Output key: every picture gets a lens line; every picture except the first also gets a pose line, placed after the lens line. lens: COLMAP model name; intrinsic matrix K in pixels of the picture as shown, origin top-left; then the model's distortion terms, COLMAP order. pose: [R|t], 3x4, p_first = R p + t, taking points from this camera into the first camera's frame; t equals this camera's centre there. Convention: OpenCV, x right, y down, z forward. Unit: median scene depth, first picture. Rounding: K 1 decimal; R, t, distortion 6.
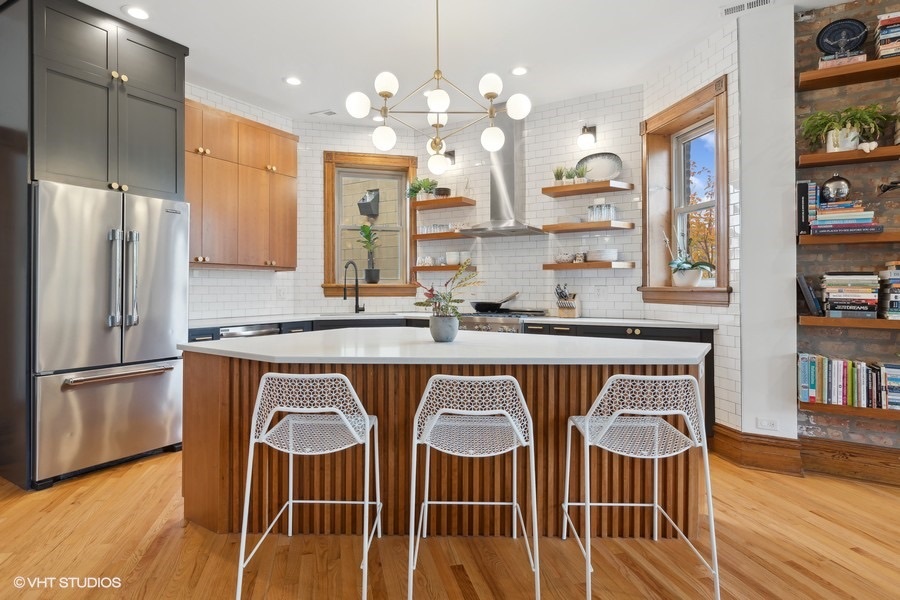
lens RADIAL K [[489.0, 0, 448.9], [0, 489.0, 286.5], [0, 0, 1]] dist [0.004235, -0.005825]
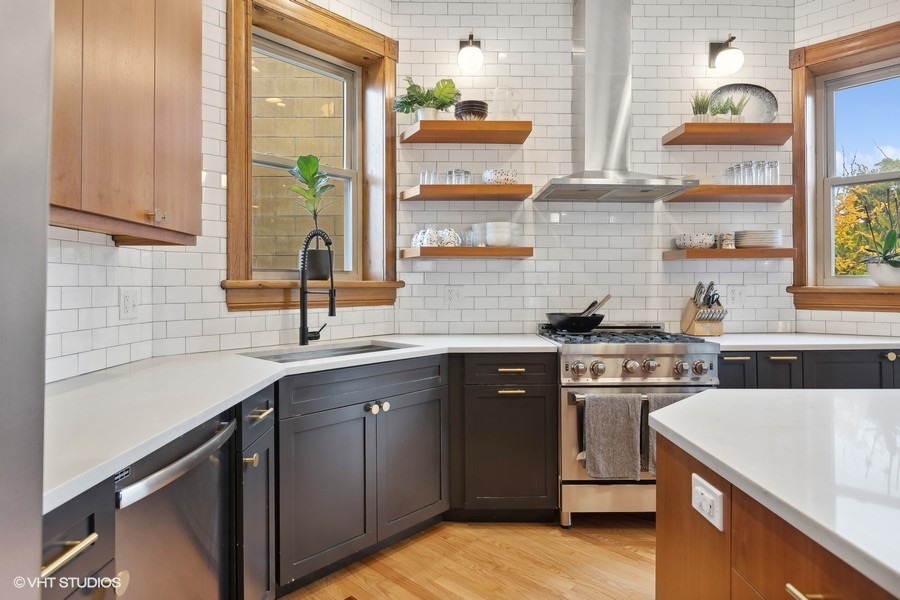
lens RADIAL K [[522.7, 0, 447.3], [0, 522.7, 284.3], [0, 0, 1]] dist [-0.003880, 0.000152]
pose [[0.841360, 0.000337, 0.540475, -0.411366], [-0.000307, 1.000000, -0.000145, -0.002070], [-0.540475, -0.000044, 0.841360, 0.629582]]
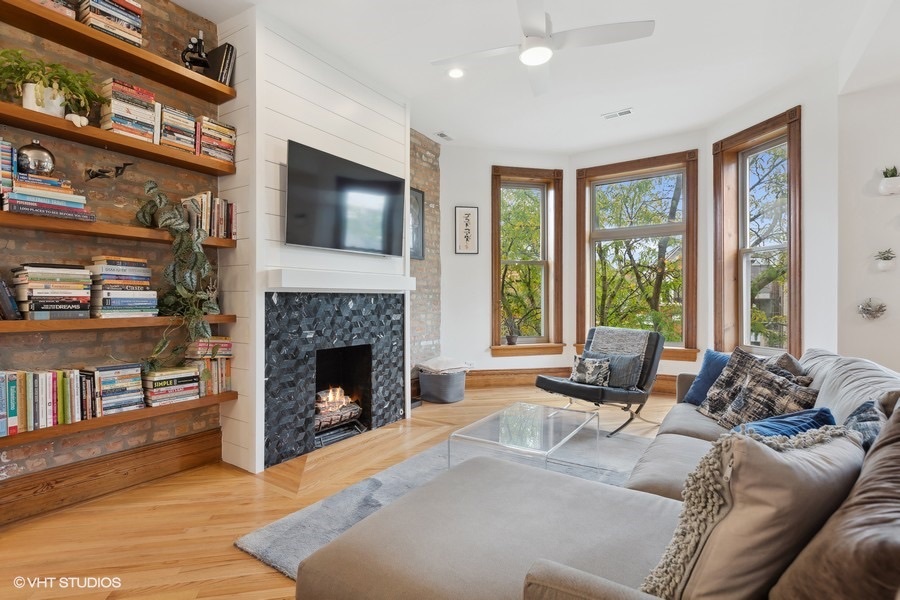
lens RADIAL K [[437.8, 0, 446.6], [0, 437.8, 303.7], [0, 0, 1]] dist [0.000738, -0.002920]
pose [[0.024941, -0.016036, 0.999560, 0.060644], [0.003946, 0.999865, 0.015942, 0.018522], [-0.999681, 0.003547, 0.025000, 0.209732]]
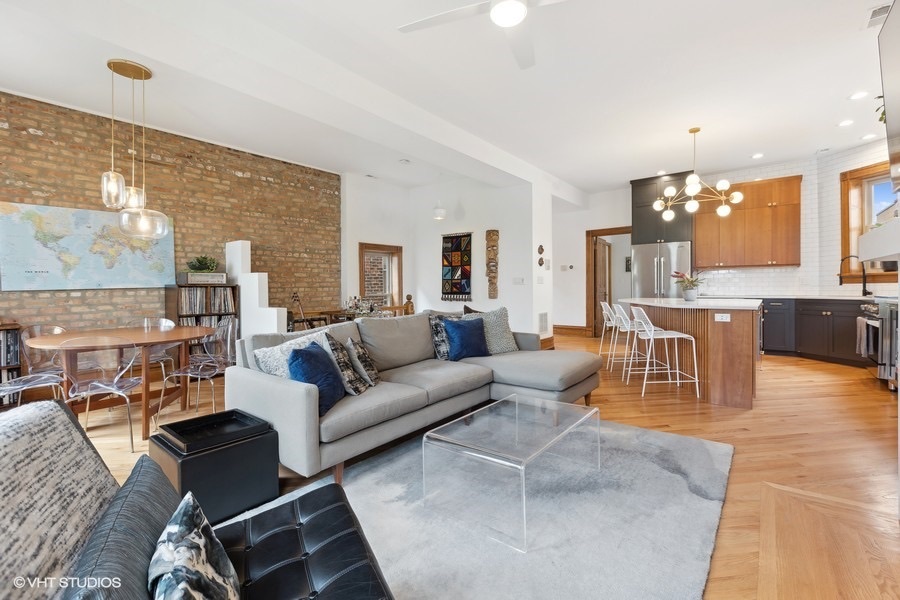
lens RADIAL K [[403.7, 0, 449.2], [0, 403.7, 290.6], [0, 0, 1]] dist [0.006573, -0.003889]
pose [[-0.115826, 0.005215, -0.993256, 1.157229], [0.012321, 0.999917, 0.003814, 0.027833], [0.993193, -0.011796, -0.115880, 0.088211]]
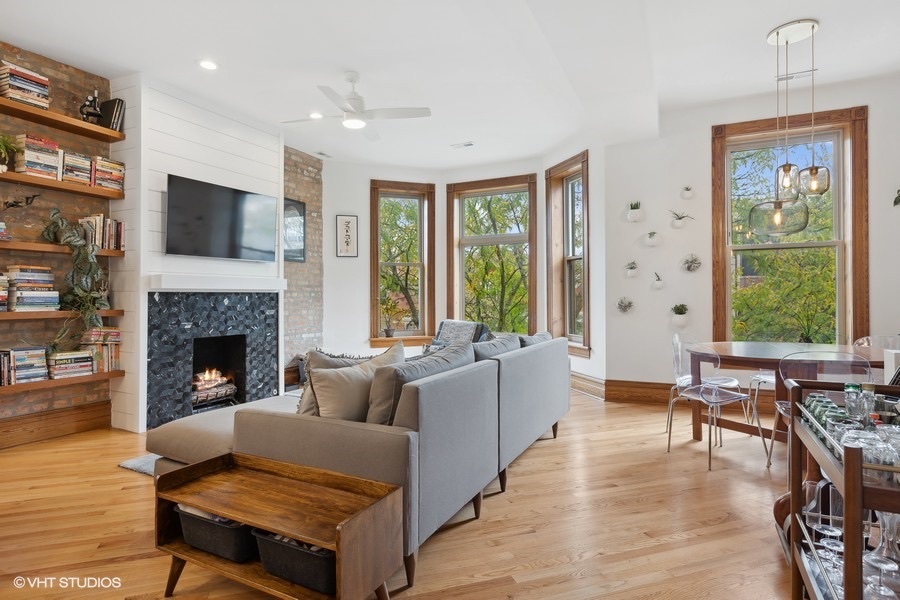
lens RADIAL K [[489.0, 0, 447.4], [0, 489.0, 295.4], [0, 0, 1]] dist [0.004235, -0.005825]
pose [[-0.092831, -0.005023, 0.995669, -0.277256], [0.001939, 0.999984, 0.005225, 0.013403], [-0.995680, 0.002415, -0.092820, 0.014288]]
